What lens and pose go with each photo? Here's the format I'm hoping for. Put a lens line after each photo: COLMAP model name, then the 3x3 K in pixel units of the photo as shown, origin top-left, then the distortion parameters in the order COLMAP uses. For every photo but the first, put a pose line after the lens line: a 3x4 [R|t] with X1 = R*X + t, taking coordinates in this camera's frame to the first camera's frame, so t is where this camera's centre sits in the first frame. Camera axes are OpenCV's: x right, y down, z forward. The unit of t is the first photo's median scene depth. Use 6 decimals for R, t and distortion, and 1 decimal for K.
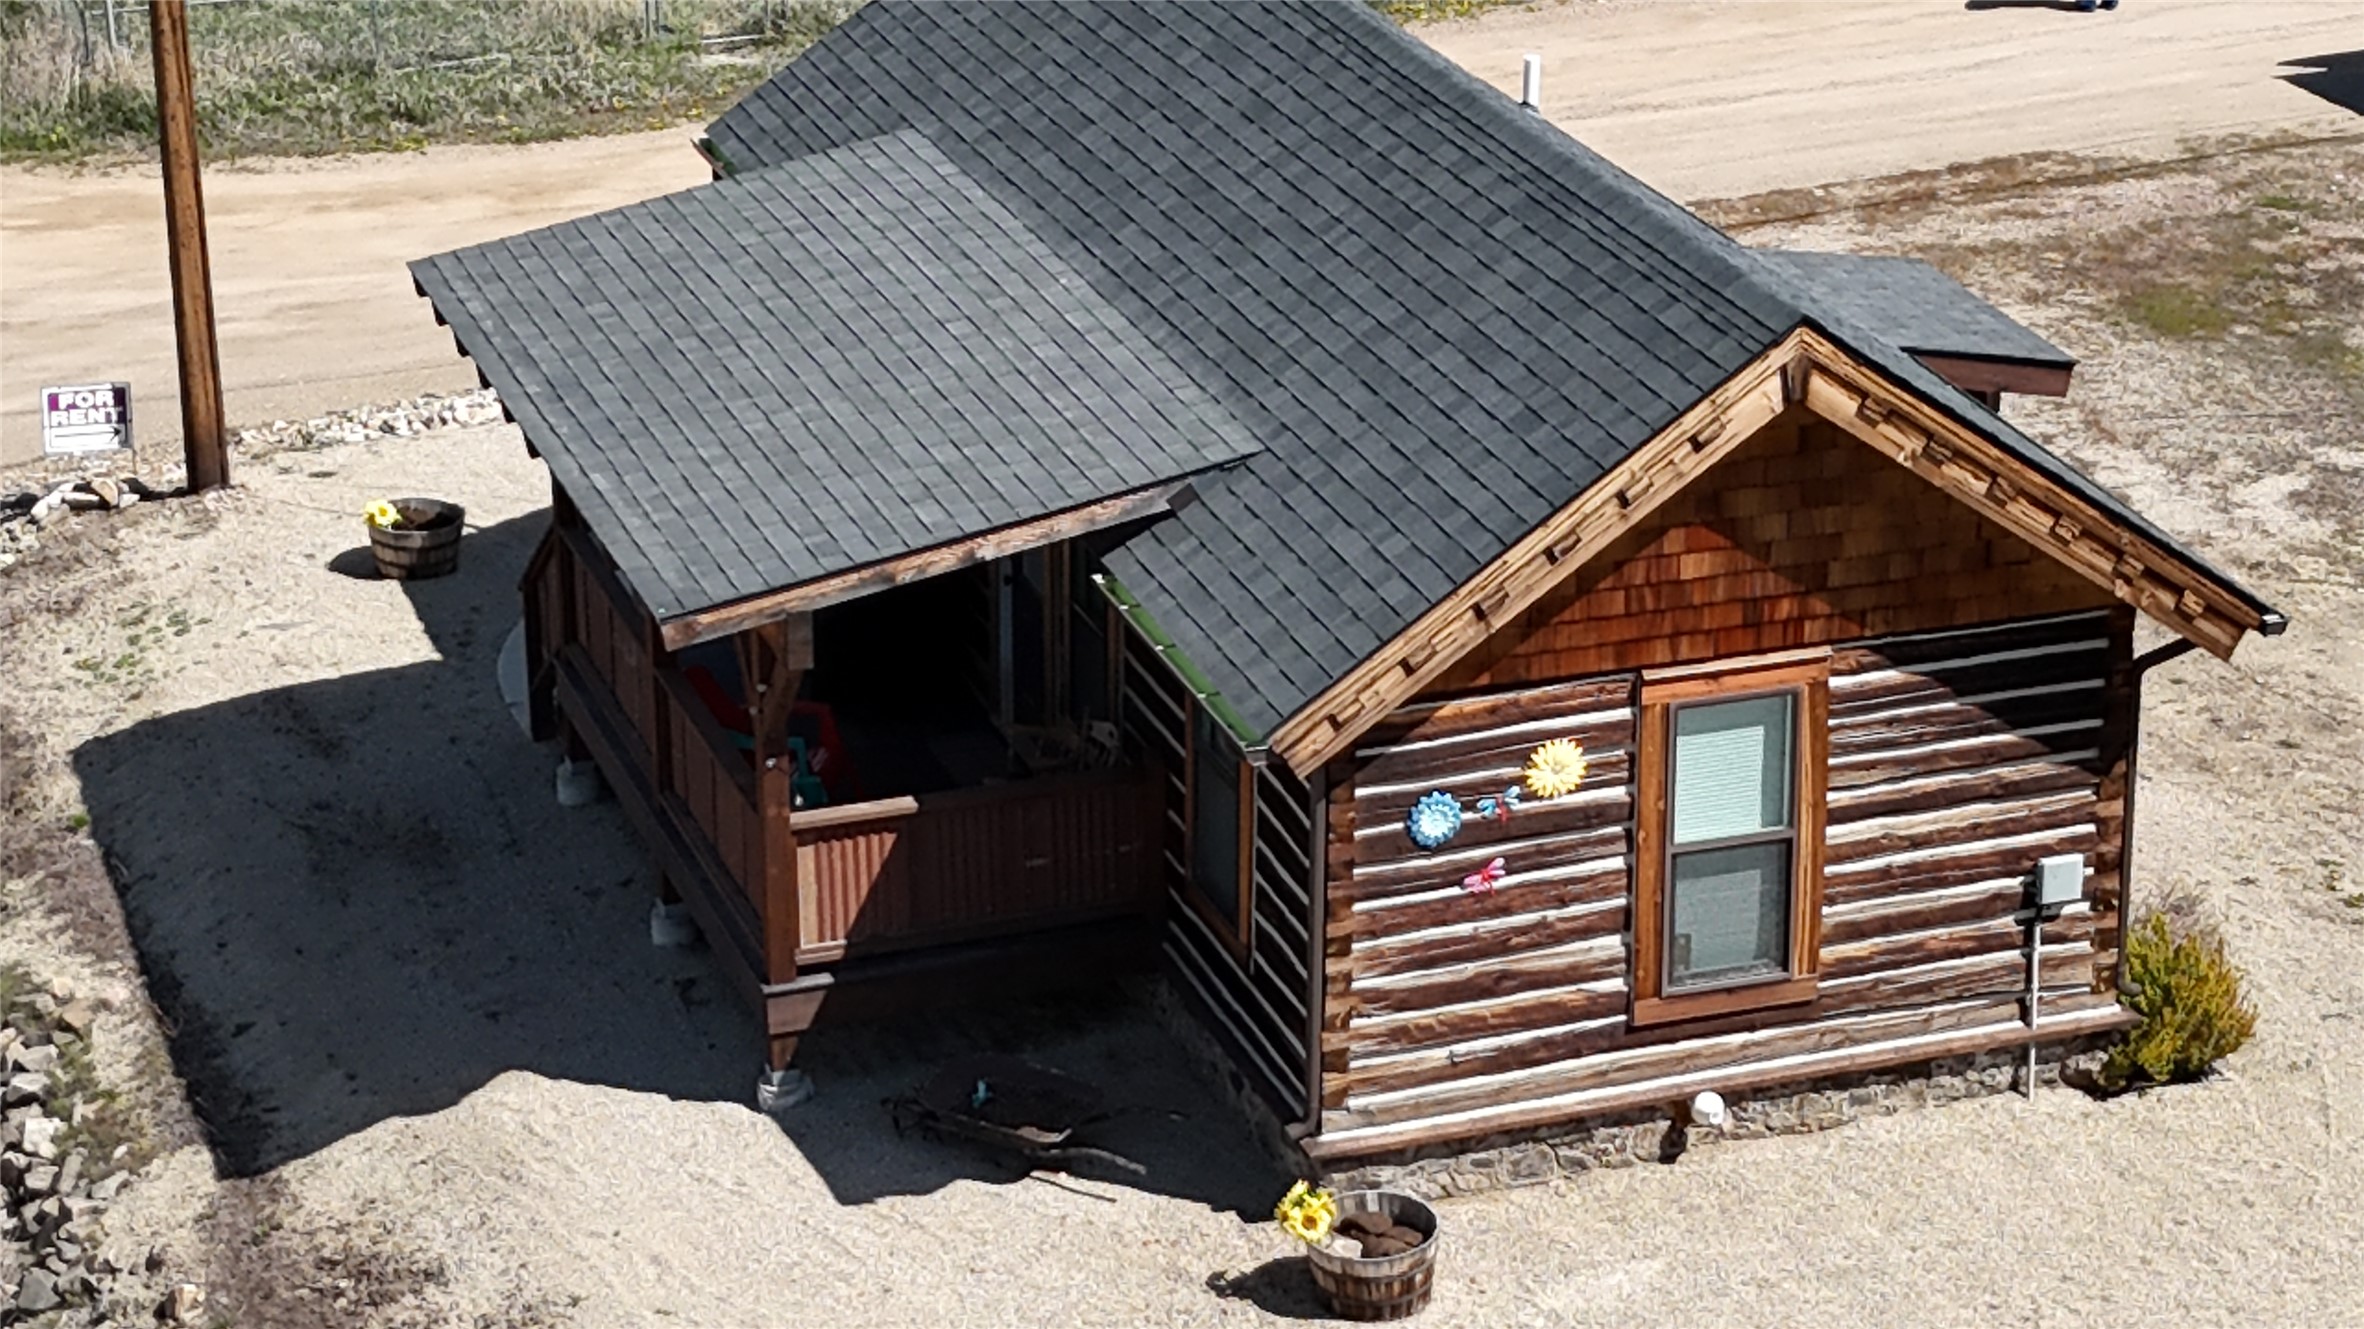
lens RADIAL K [[5195.3, 0, 1176.0], [0, 5195.3, 667.0], [0, 0, 1]] dist [0.072187, 0.000000]
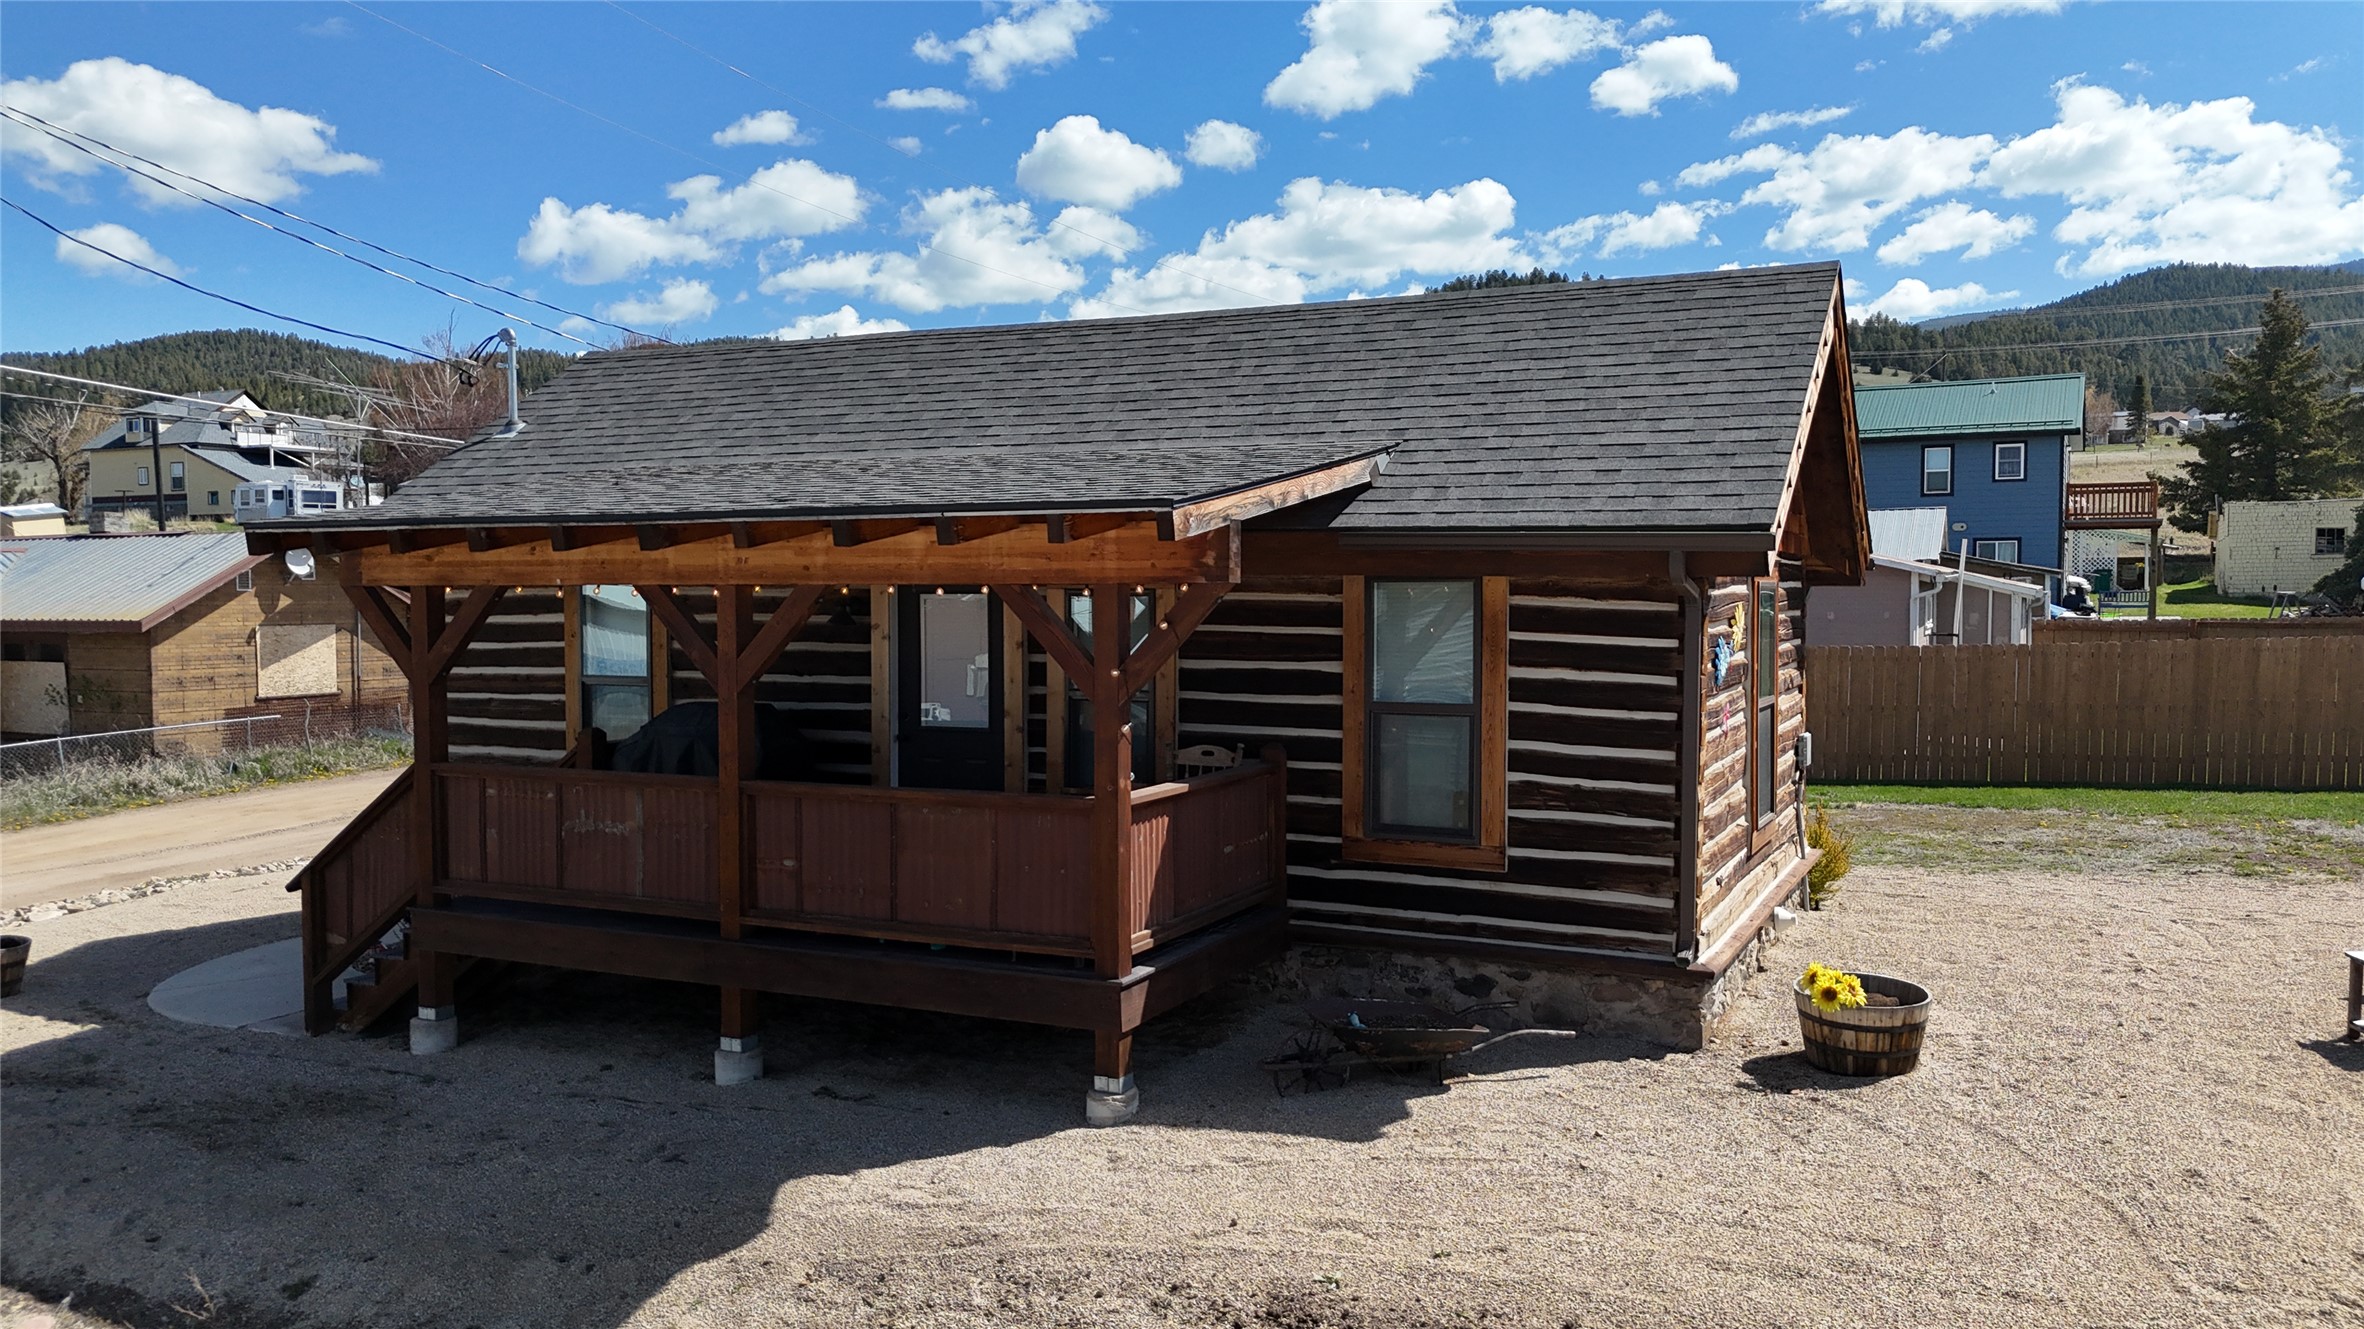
lens RADIAL K [[1740.3, 0, 1188.7], [0, 1740.3, 663.5], [0, 0, 1]] dist [0.074361, -0.070161]
pose [[0.709528, -0.025351, 0.704221, -0.310969], [0.257227, 0.939711, -0.225337, 0.086738], [-0.656052, 0.341028, 0.673273, 0.791338]]
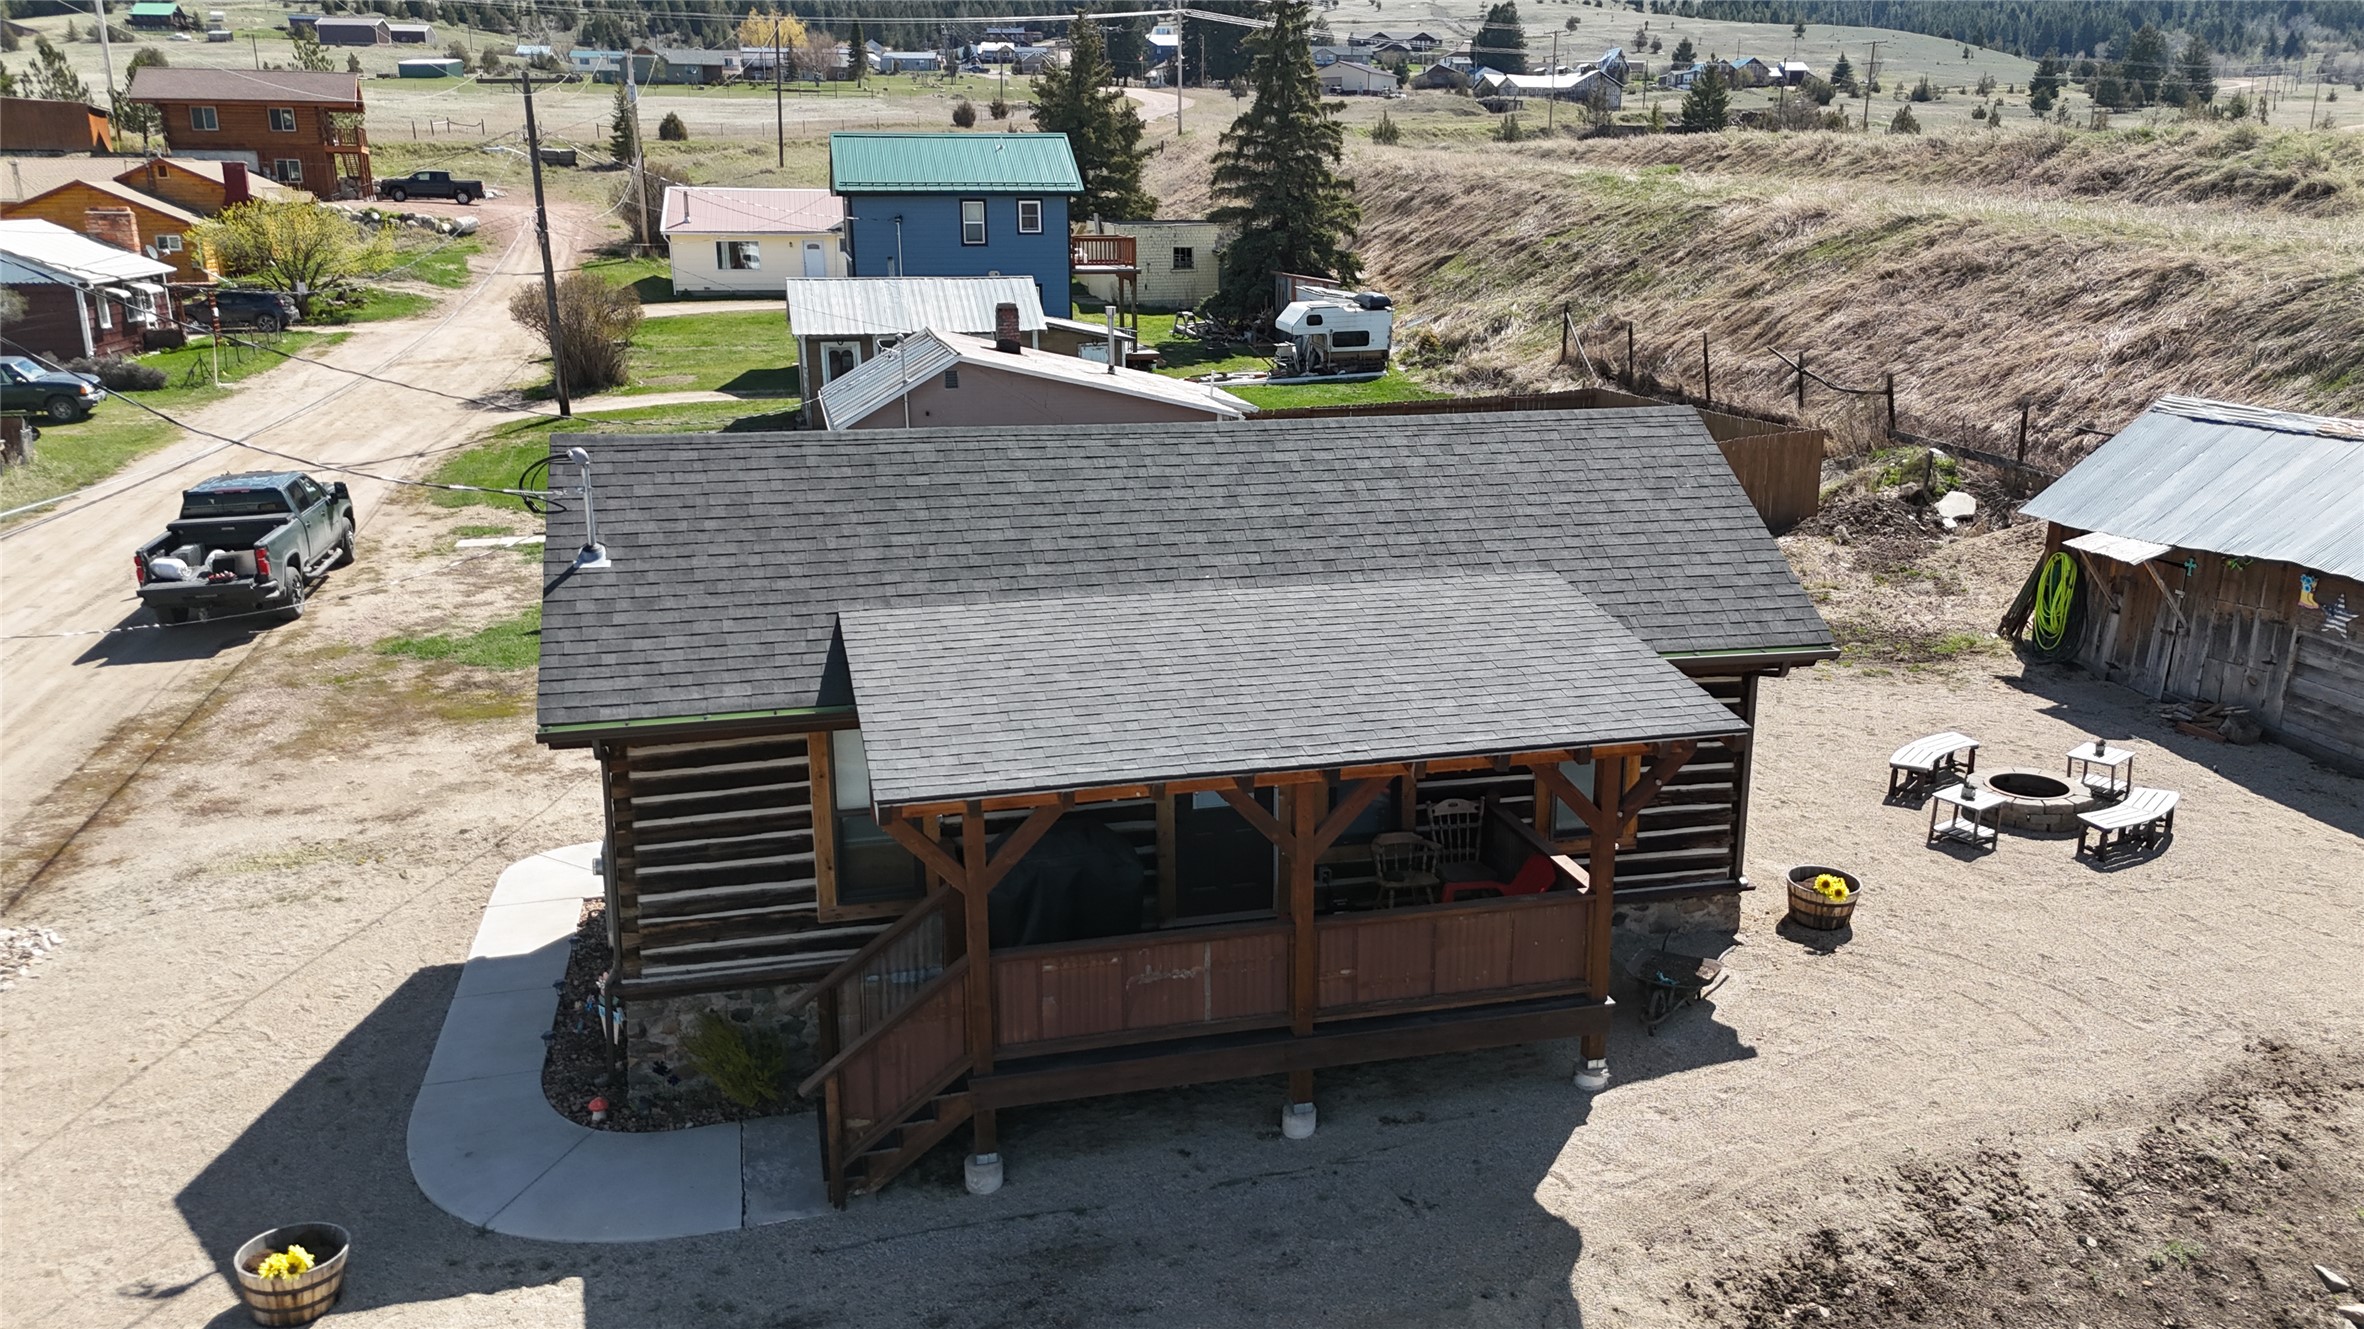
lens RADIAL K [[1740.3, 0, 1189.5], [0, 1740.3, 661.6], [0, 0, 1]] dist [0.074361, -0.070161]
pose [[0.087405, -0.250606, 0.964135, -0.580362], [0.368807, 0.907208, 0.202375, -0.183492], [-0.925388, 0.337891, 0.171719, 1.042805]]
